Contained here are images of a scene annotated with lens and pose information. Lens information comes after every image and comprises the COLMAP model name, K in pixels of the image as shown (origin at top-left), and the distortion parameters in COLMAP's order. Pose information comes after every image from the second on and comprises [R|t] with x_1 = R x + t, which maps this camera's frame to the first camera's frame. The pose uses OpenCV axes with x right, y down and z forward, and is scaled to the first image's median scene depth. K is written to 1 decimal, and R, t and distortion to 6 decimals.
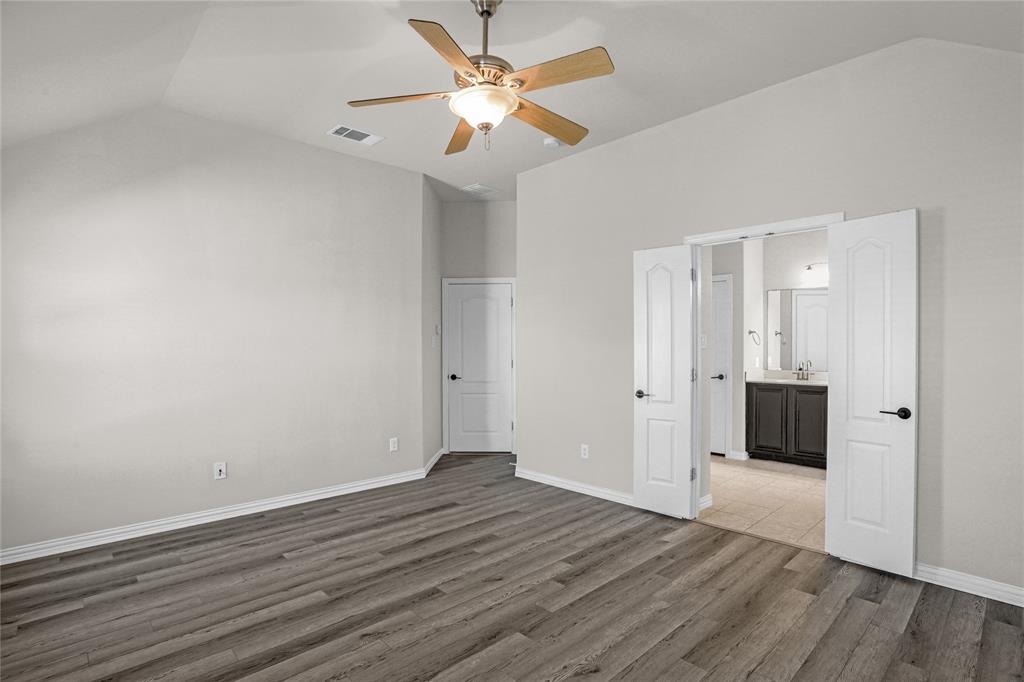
lens RADIAL K [[514.2, 0, 515.0], [0, 514.2, 350.2], [0, 0, 1]] dist [-0.073803, 0.032924]
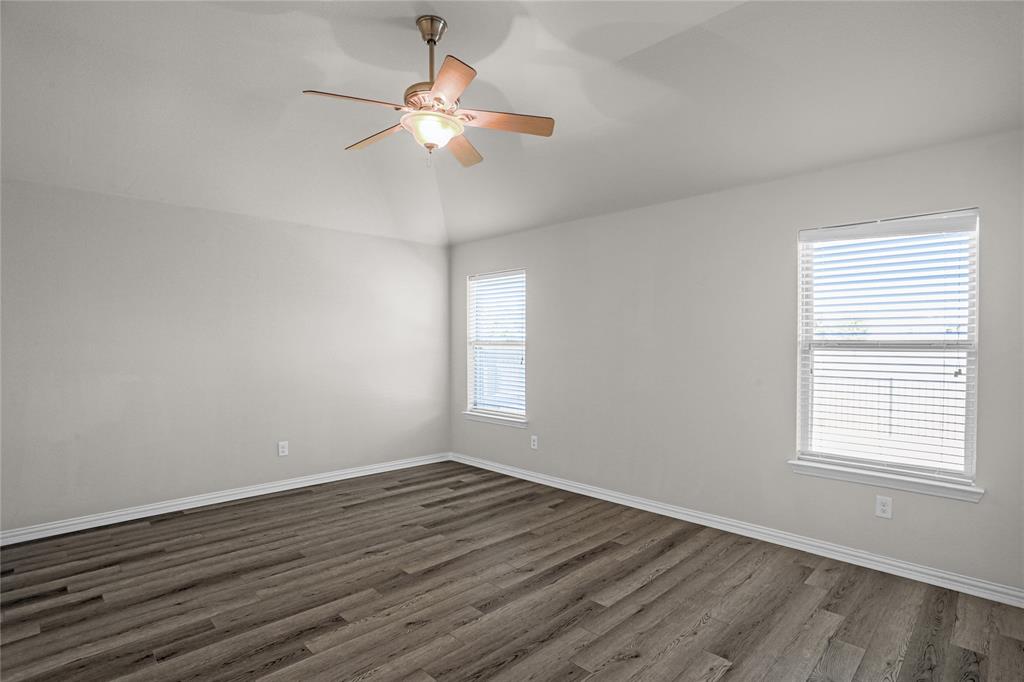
lens RADIAL K [[514.2, 0, 515.0], [0, 514.2, 350.2], [0, 0, 1]] dist [-0.073803, 0.032924]
pose [[-0.999819, 0.001594, -0.018970, -0.208109], [0.001145, 0.999719, 0.023679, -0.020262], [0.019002, 0.023653, -0.999540, 2.008255]]
